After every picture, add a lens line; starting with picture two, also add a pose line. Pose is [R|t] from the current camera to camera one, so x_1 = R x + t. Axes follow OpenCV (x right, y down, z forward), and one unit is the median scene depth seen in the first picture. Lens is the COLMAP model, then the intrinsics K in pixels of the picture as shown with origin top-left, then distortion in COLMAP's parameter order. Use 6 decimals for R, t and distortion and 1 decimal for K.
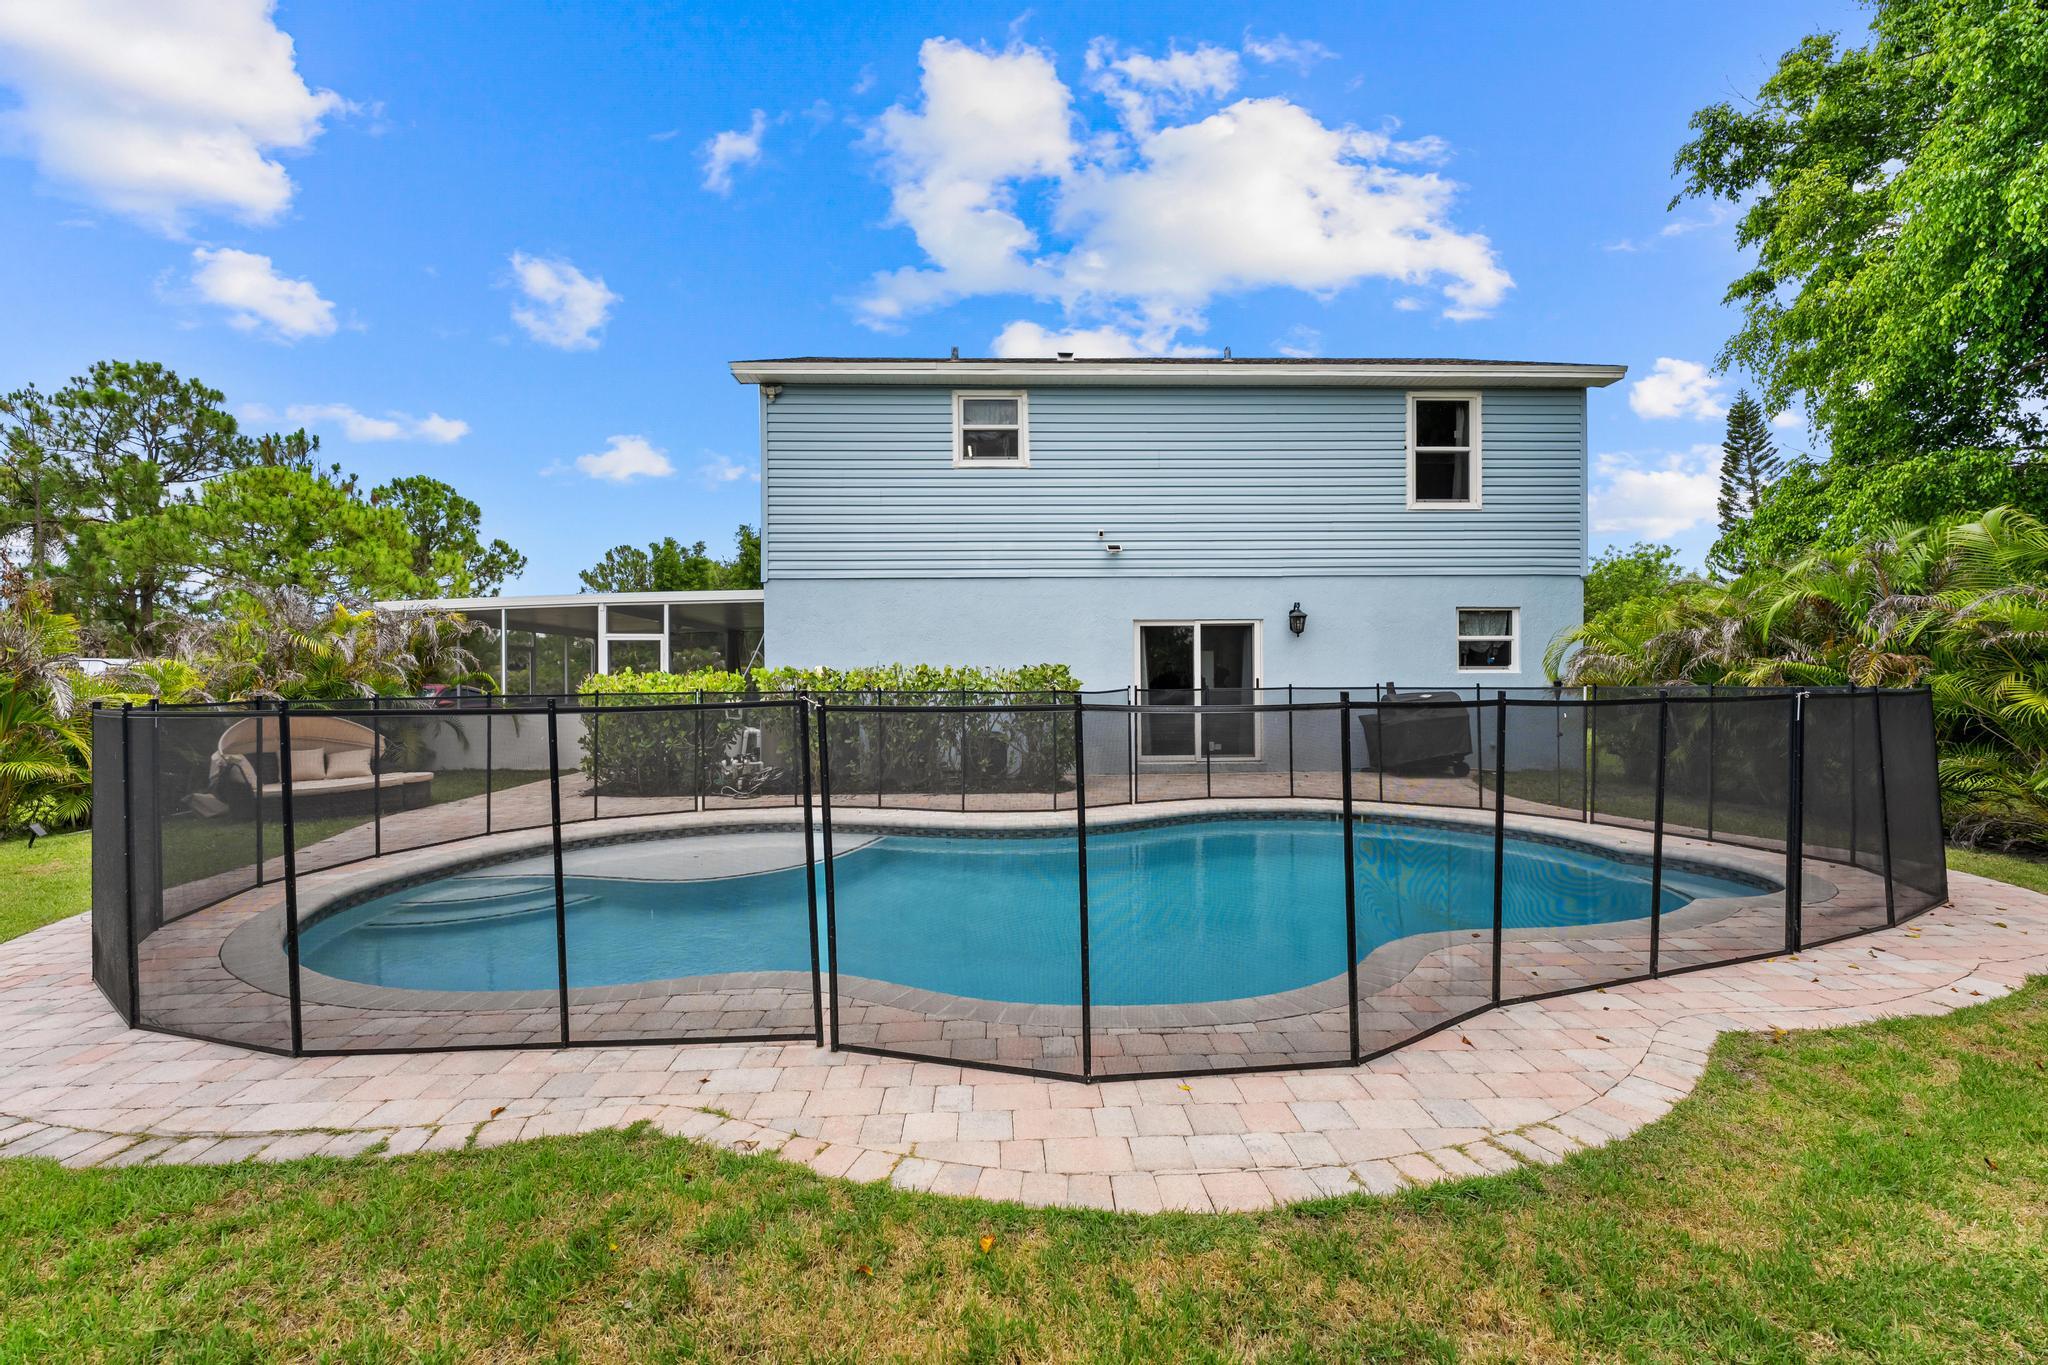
lens RADIAL K [[826.9, 0, 1024.0], [0, 826.9, 682.5], [0, 0, 1]] dist [-0.000567, 0.000168]
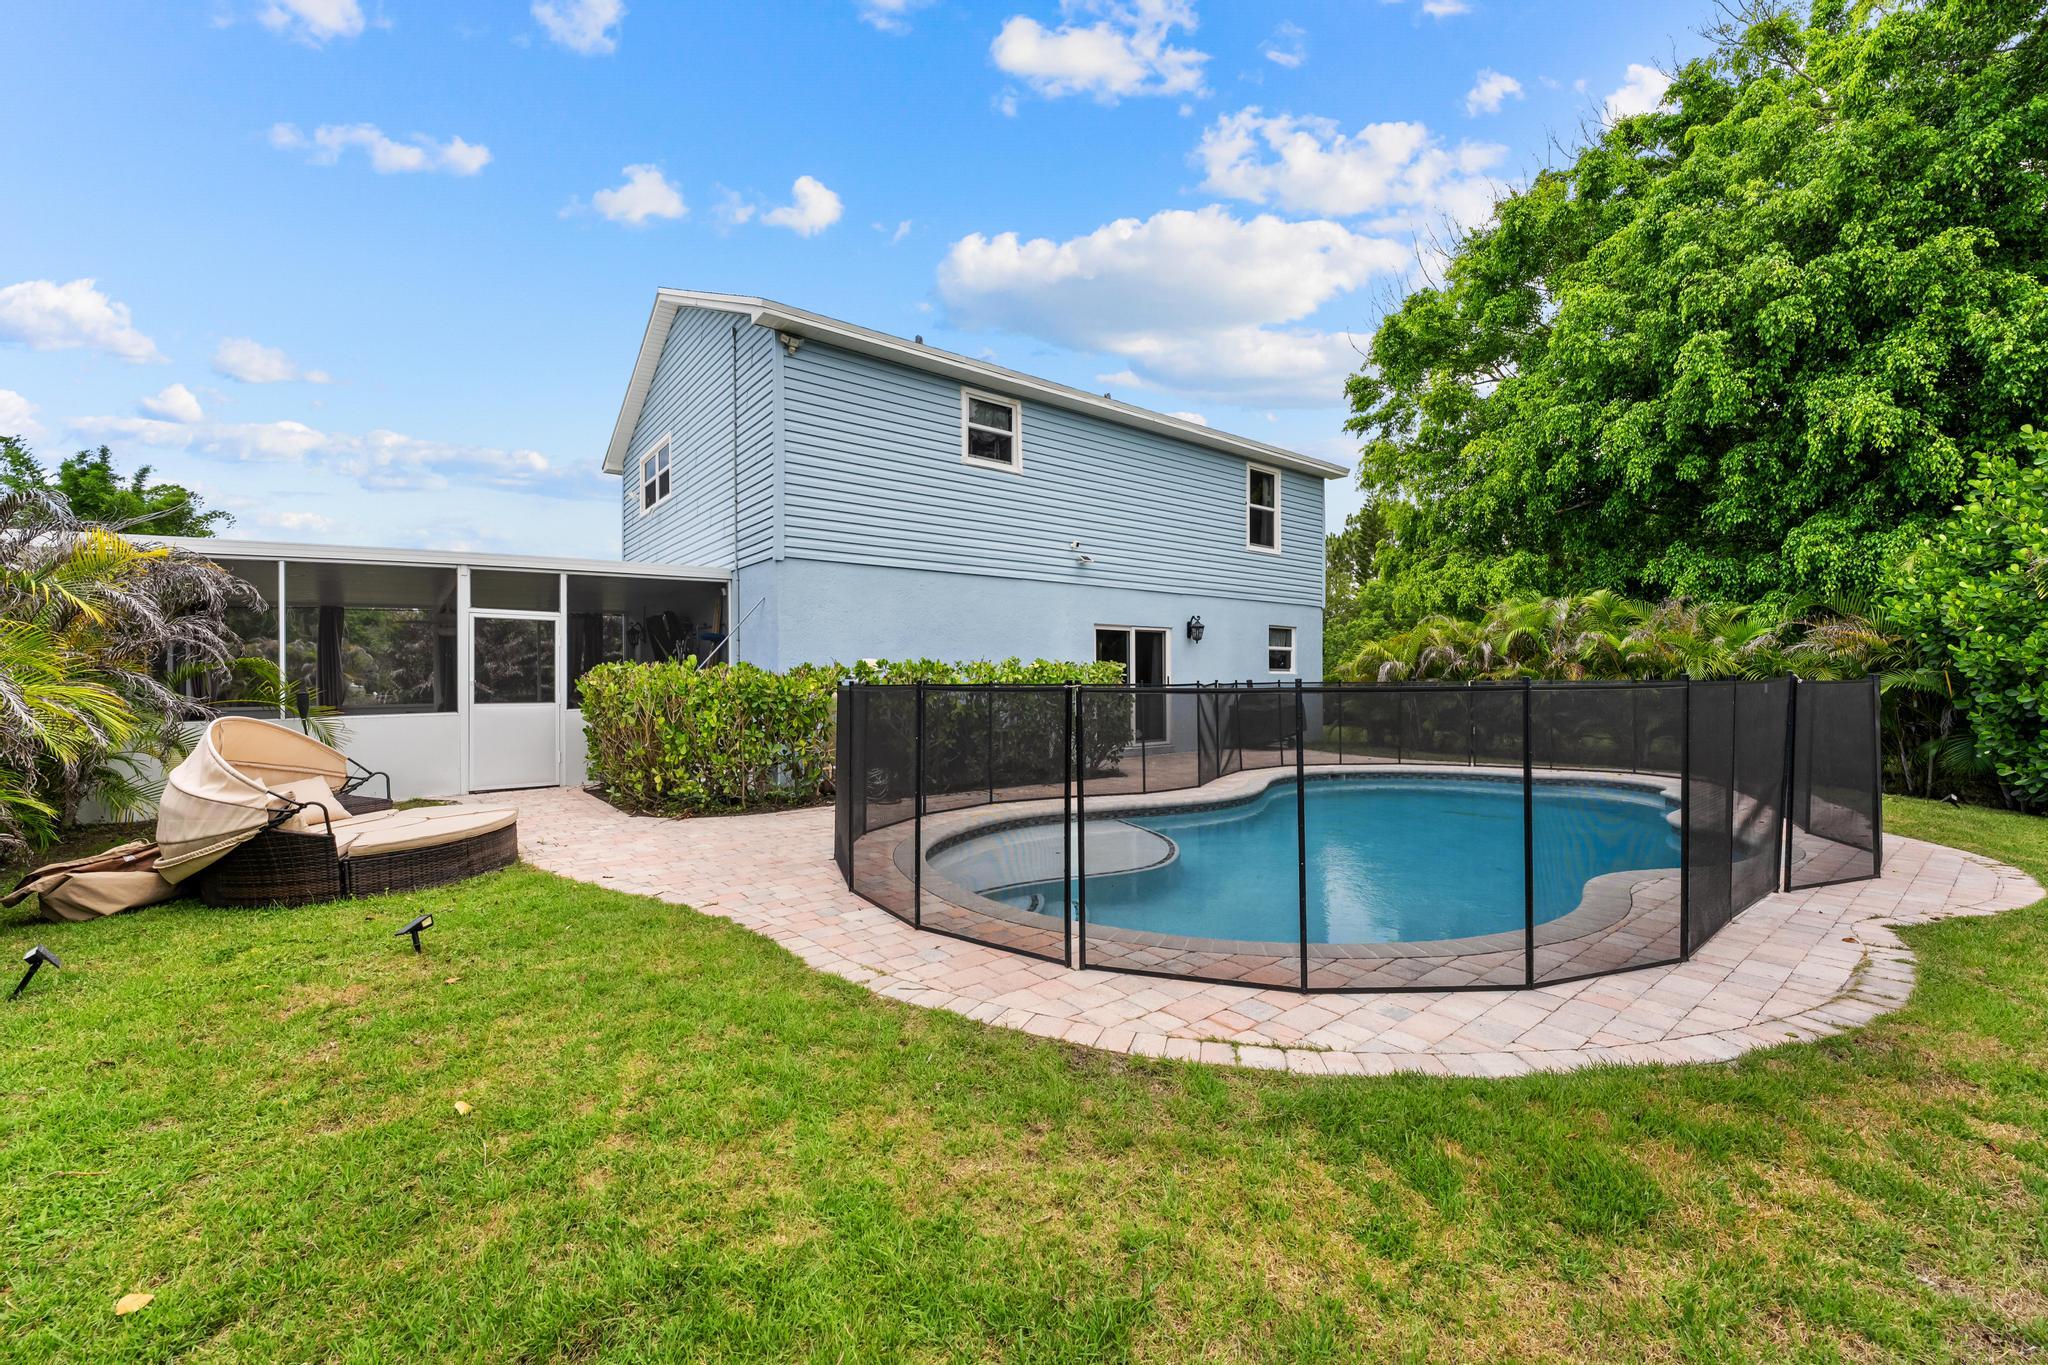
lens RADIAL K [[826.9, 0, 1024.0], [0, 826.9, 682.5], [0, 0, 1]] dist [-0.000567, 0.000168]
pose [[0.800248, 0.002972, 0.599662, -0.619988], [0.000822, 0.999981, -0.006054, 0.011343], [-0.599669, 0.005338, 0.800231, 0.154708]]
